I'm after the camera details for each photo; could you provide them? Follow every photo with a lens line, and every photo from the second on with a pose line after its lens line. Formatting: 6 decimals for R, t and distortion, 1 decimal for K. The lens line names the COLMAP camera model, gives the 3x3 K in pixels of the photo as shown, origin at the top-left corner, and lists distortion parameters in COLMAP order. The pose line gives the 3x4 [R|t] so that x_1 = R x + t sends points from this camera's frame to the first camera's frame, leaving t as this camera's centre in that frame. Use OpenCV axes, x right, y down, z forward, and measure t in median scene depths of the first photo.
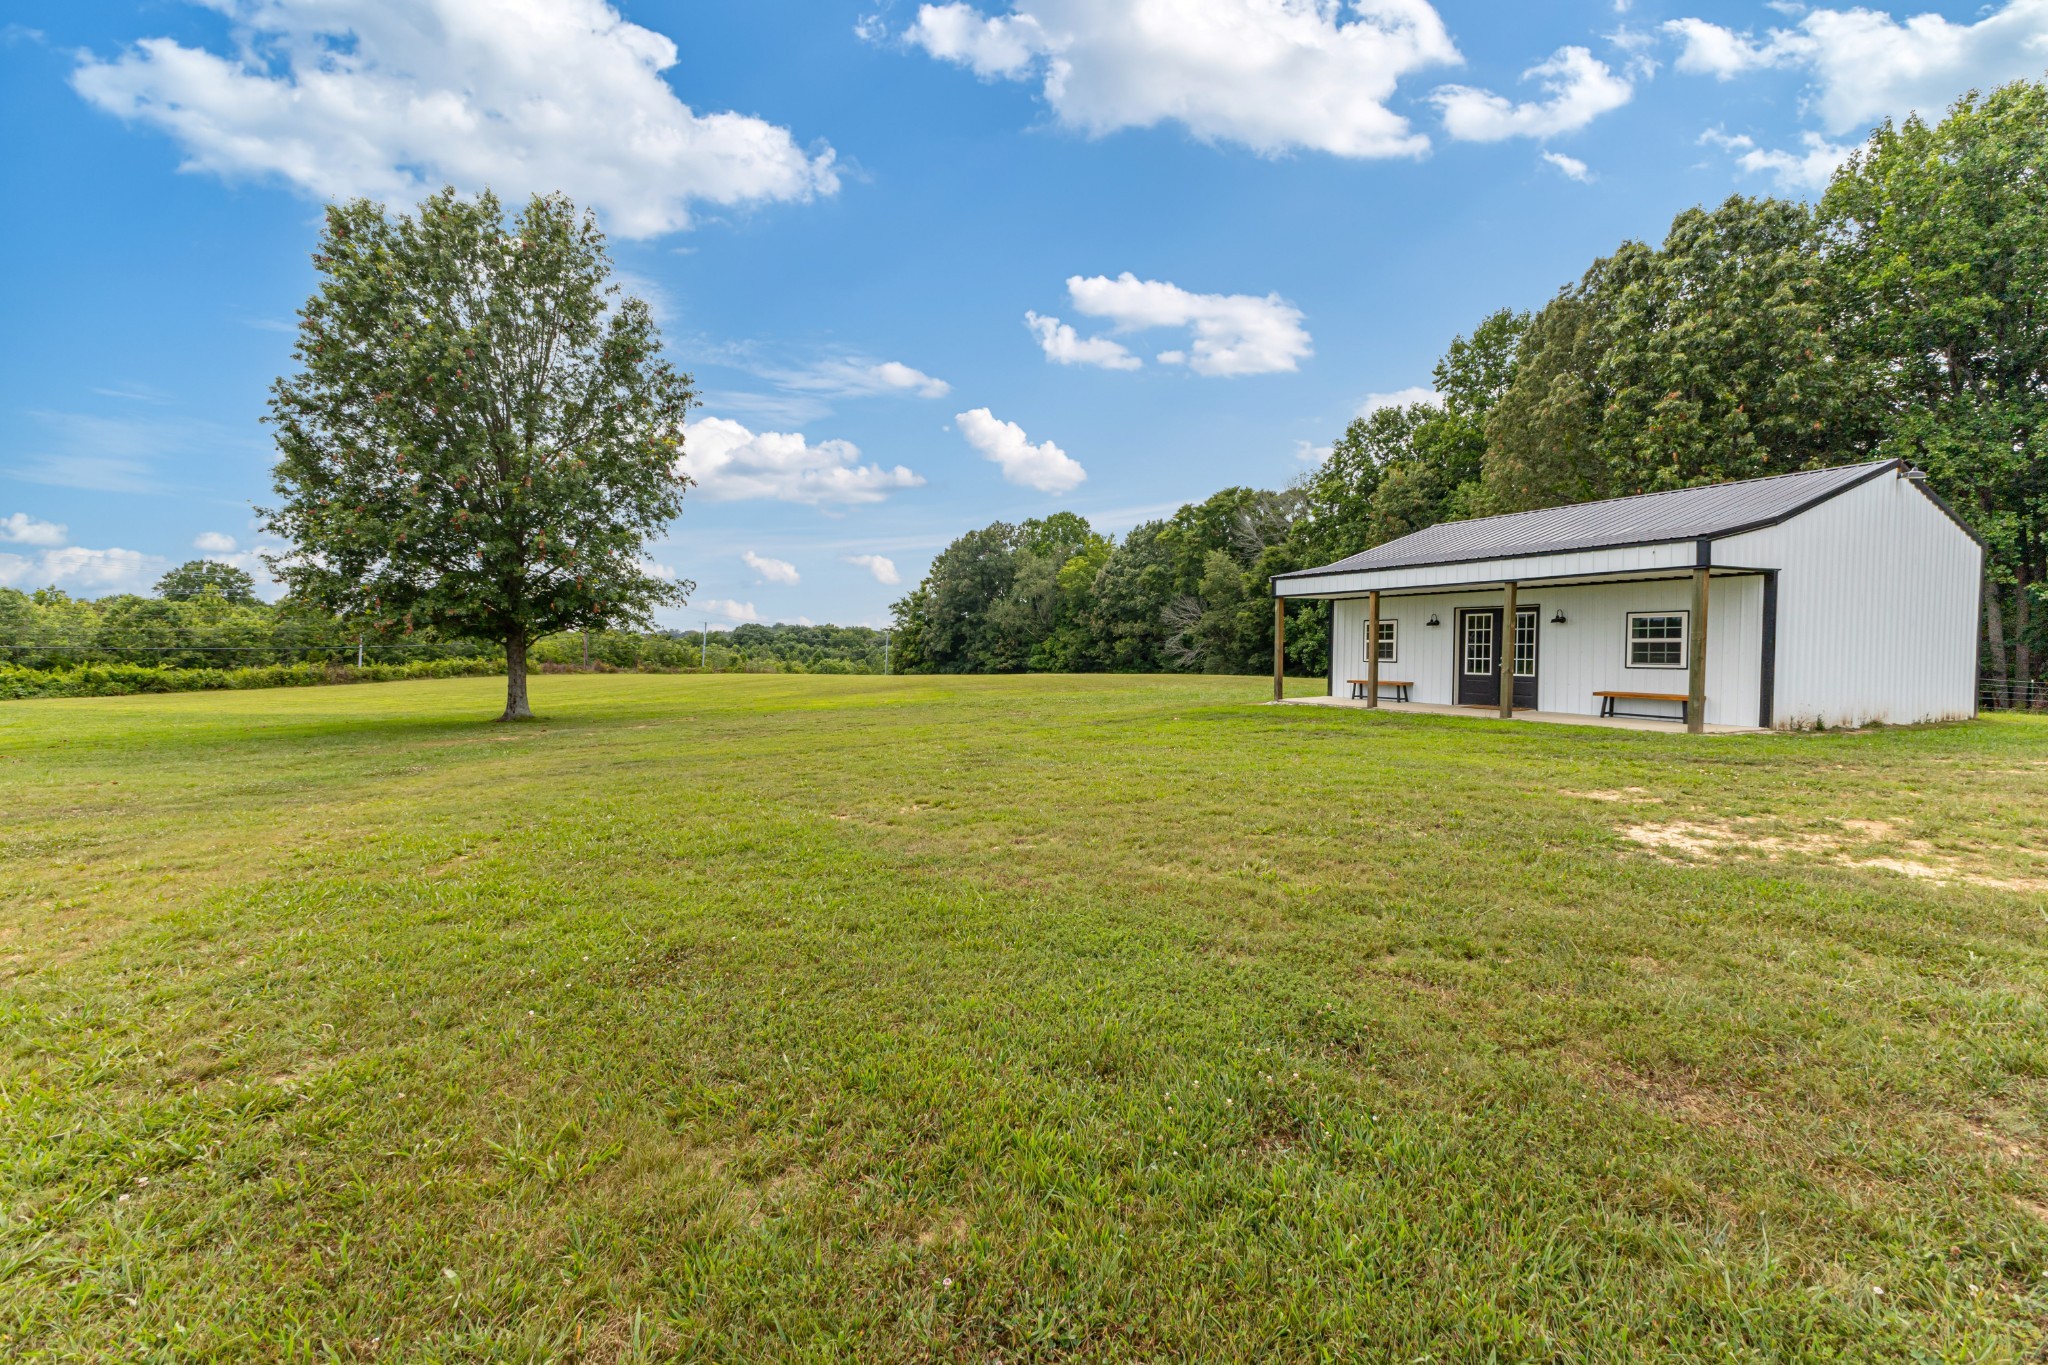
lens RADIAL K [[886.0, 0, 1024.0], [0, 886.0, 682.5], [0, 0, 1]] dist [0.008008, -0.000313]
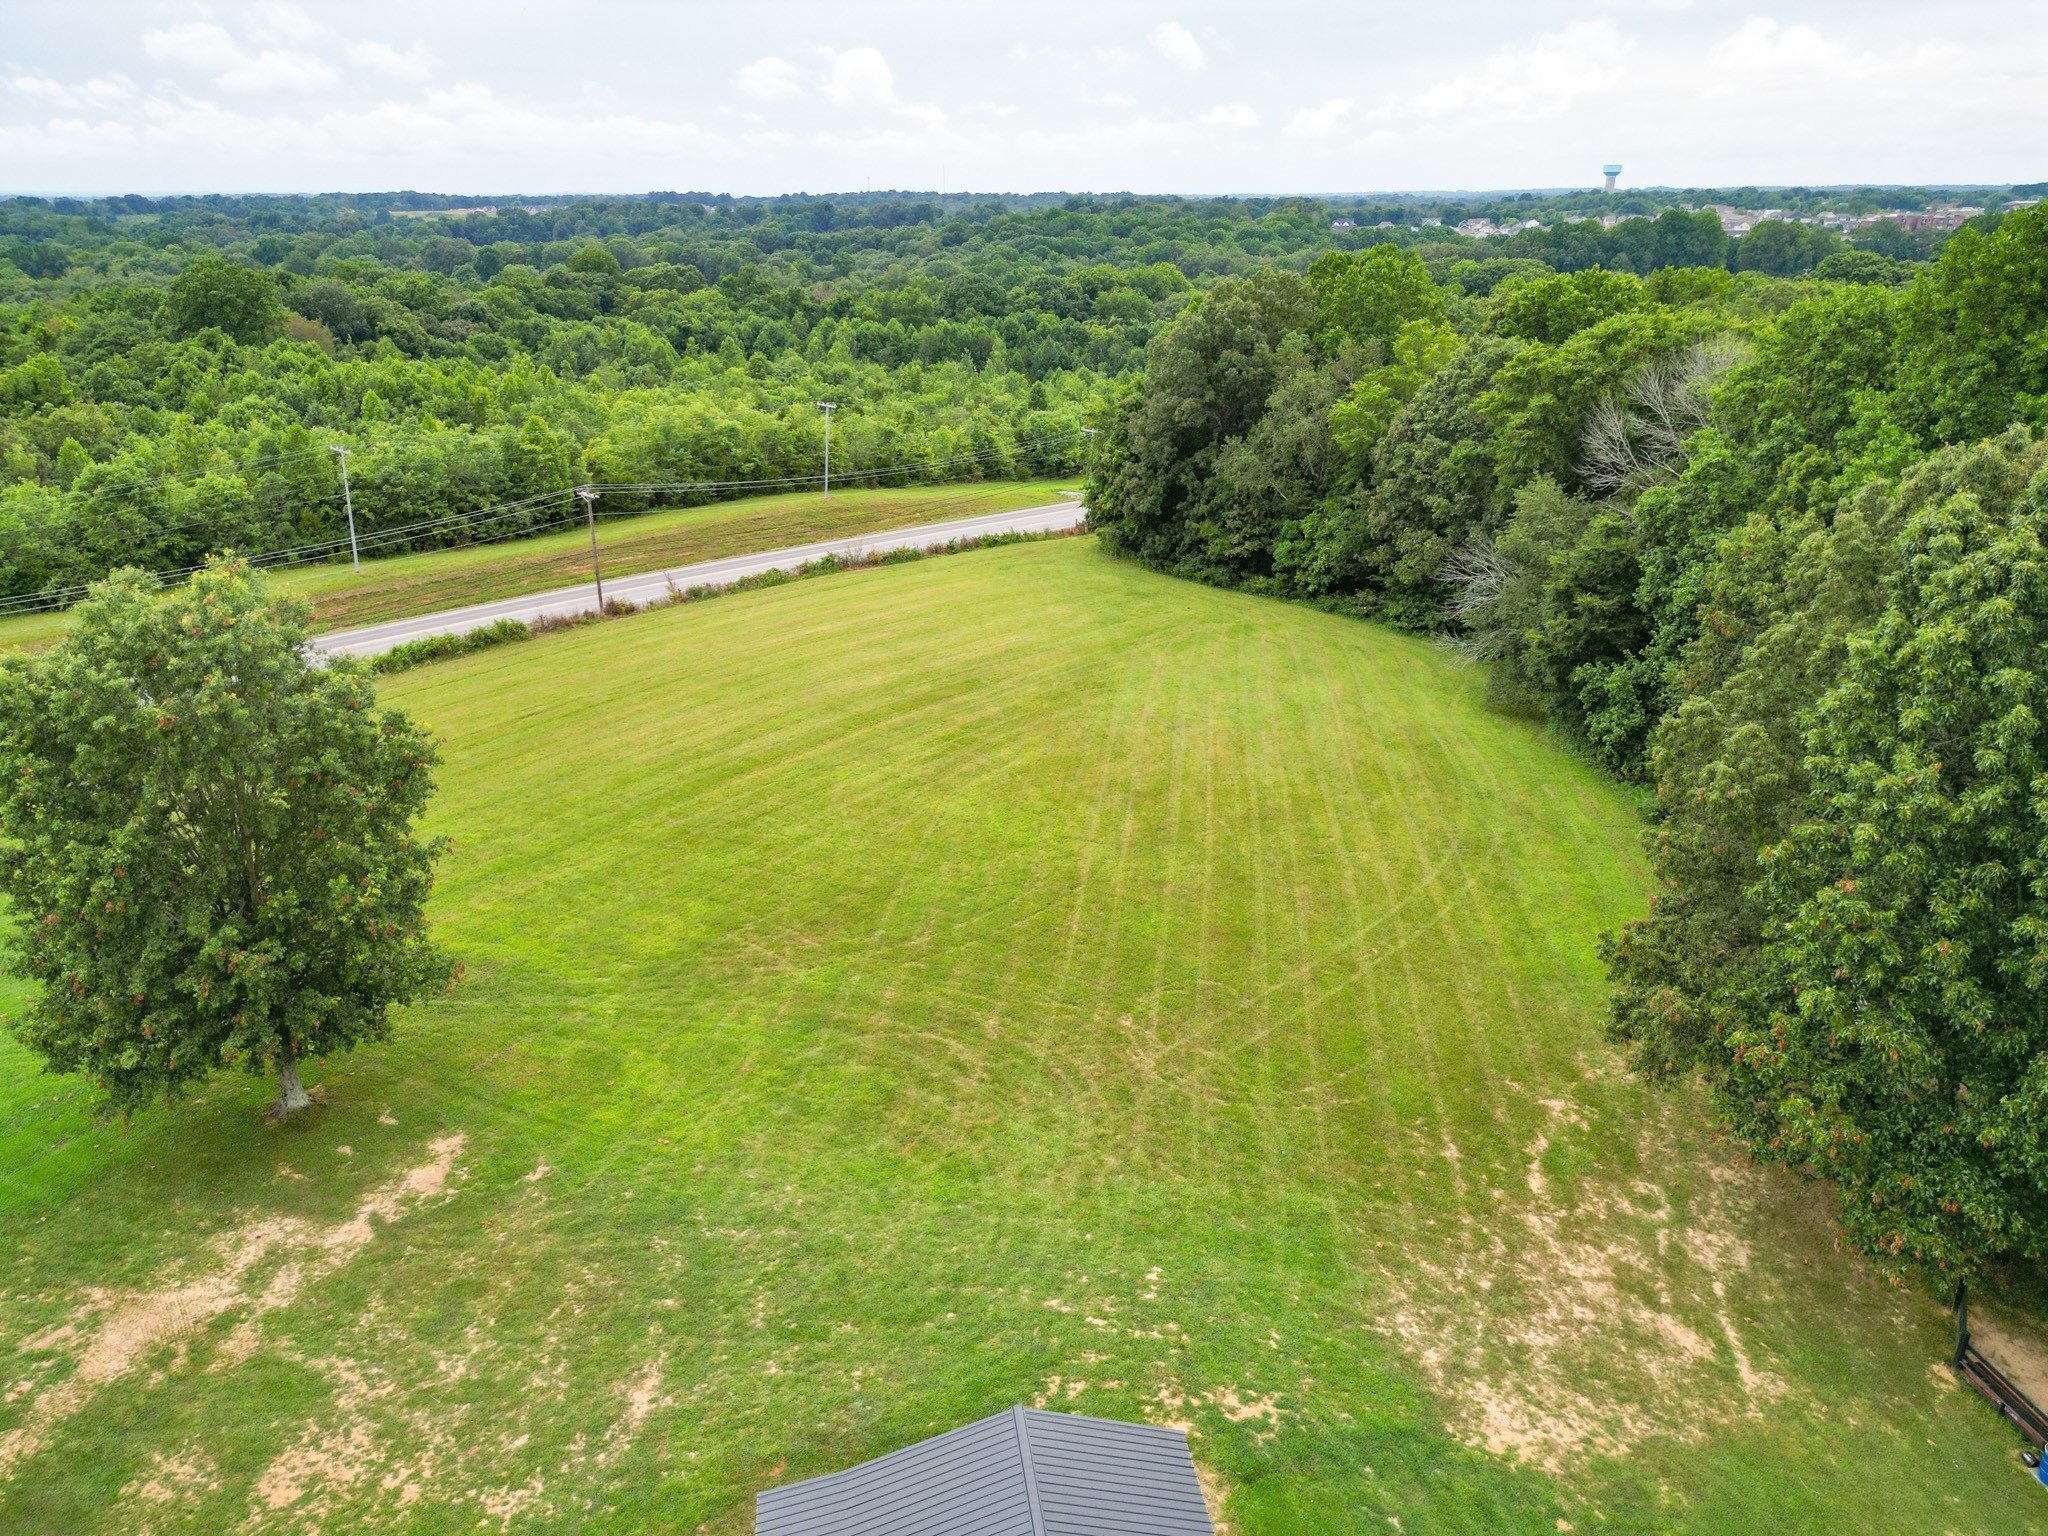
lens RADIAL K [[1436.5, 0, 1024.0], [0, 1436.5, 768.0], [0, 0, 1]] dist [0.085321, -0.085503]
pose [[0.952111, 0.113910, -0.283740, 0.140650], [-0.013288, 0.942548, 0.333805, -0.212239], [0.305462, -0.314049, 0.898925, -0.006254]]
